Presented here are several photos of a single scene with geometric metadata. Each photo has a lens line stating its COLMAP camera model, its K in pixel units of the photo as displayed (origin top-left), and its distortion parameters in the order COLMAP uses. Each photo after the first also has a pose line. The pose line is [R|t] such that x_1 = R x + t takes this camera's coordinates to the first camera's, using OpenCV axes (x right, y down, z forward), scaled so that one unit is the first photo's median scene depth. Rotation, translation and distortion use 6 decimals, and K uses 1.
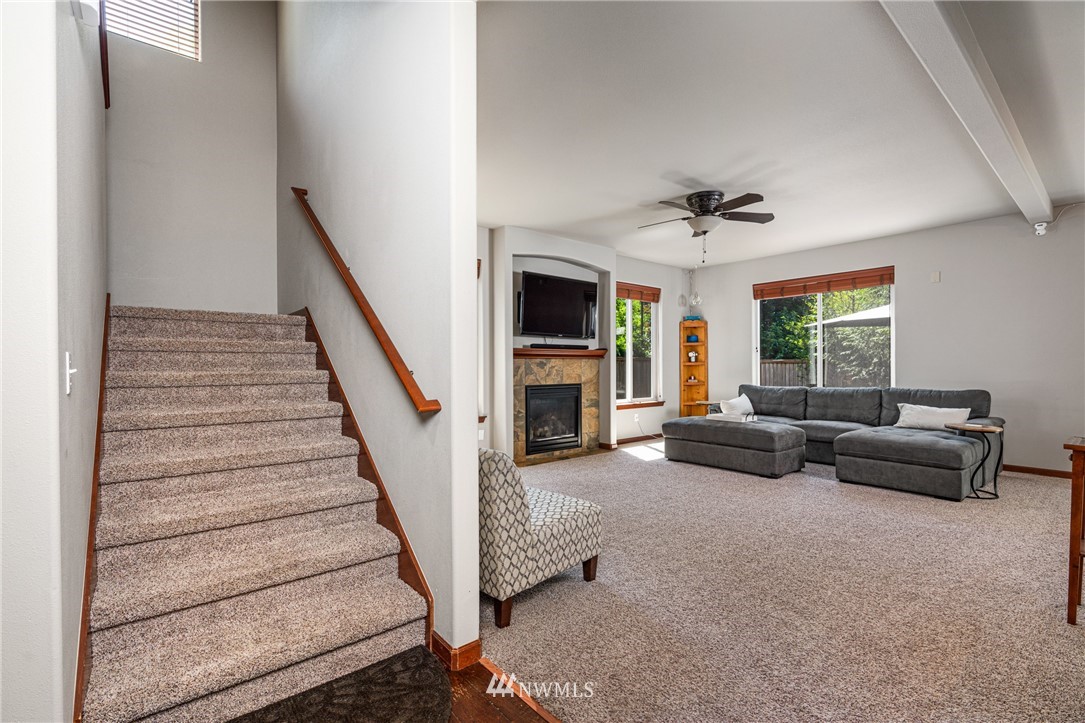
lens RADIAL K [[484.8, 0, 544.7], [0, 484.8, 362.9], [0, 0, 1]] dist [-0.003623, 0.000481]
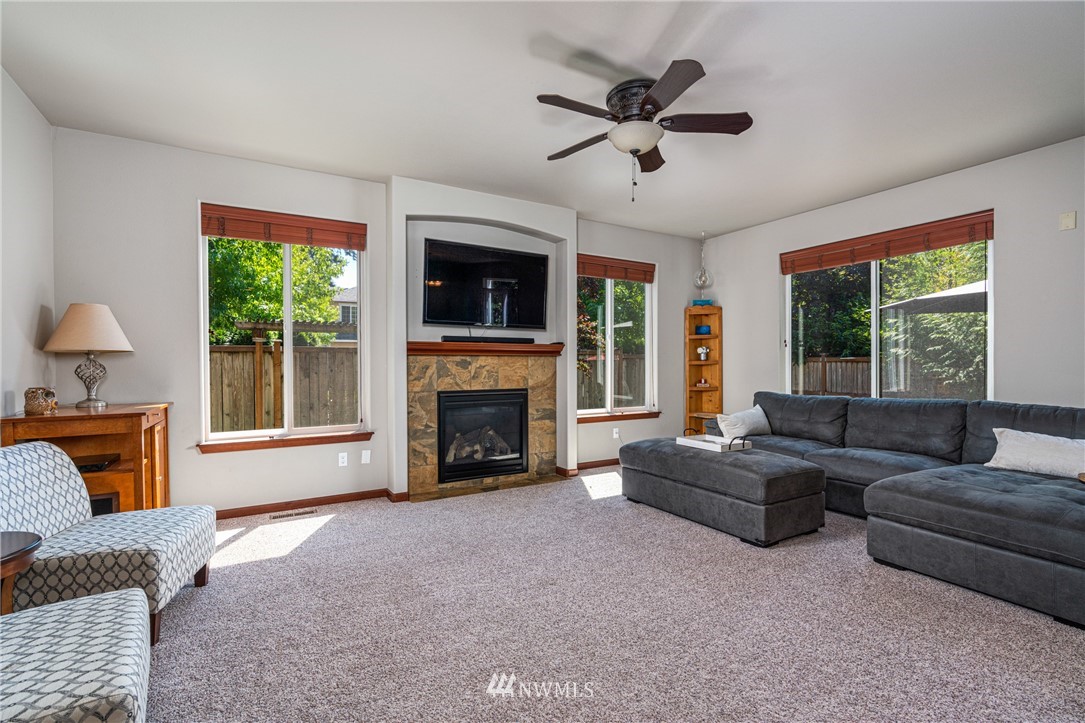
lens RADIAL K [[484.8, 0, 542.6], [0, 484.8, 364.0], [0, 0, 1]] dist [-0.003623, 0.000481]
pose [[0.987071, 0.000714, -0.160281, 0.223659], [-0.000085, 0.999992, 0.003933, 0.000998], [0.160283, -0.003868, 0.987064, 0.258301]]
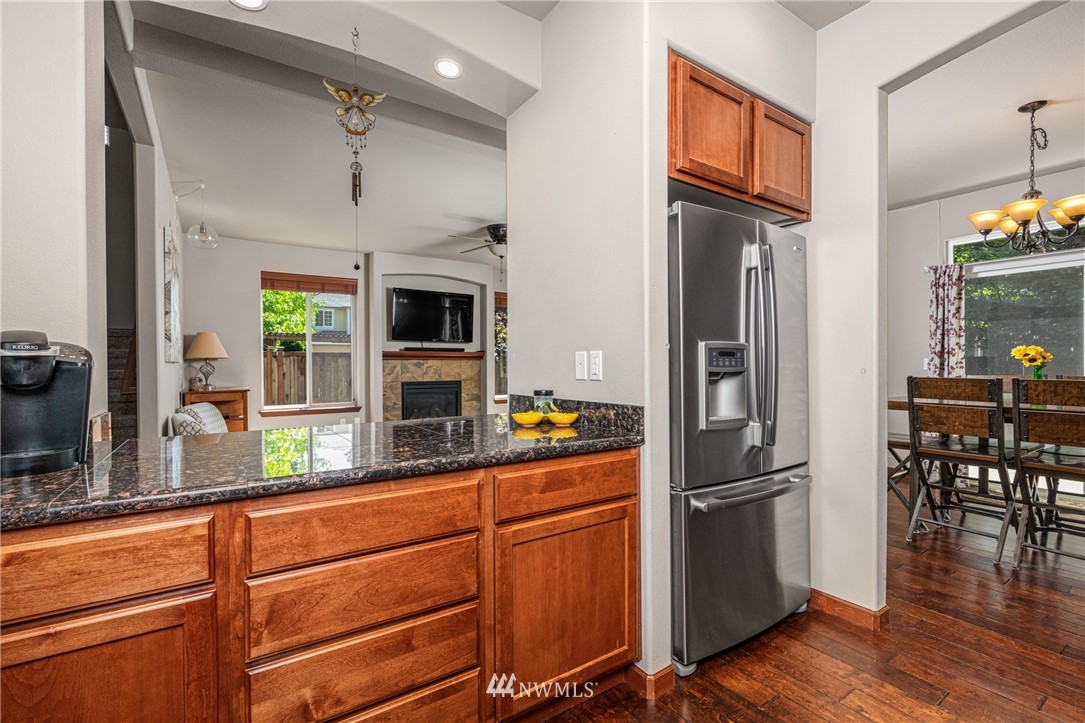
lens RADIAL K [[484.8, 0, 543.8], [0, 484.8, 363.0], [0, 0, 1]] dist [-0.003623, 0.000481]
pose [[0.994120, -0.001782, -0.108272, 0.409241], [0.001738, 0.999998, -0.000503, 0.000608], [0.108273, 0.000312, 0.994121, -0.152250]]
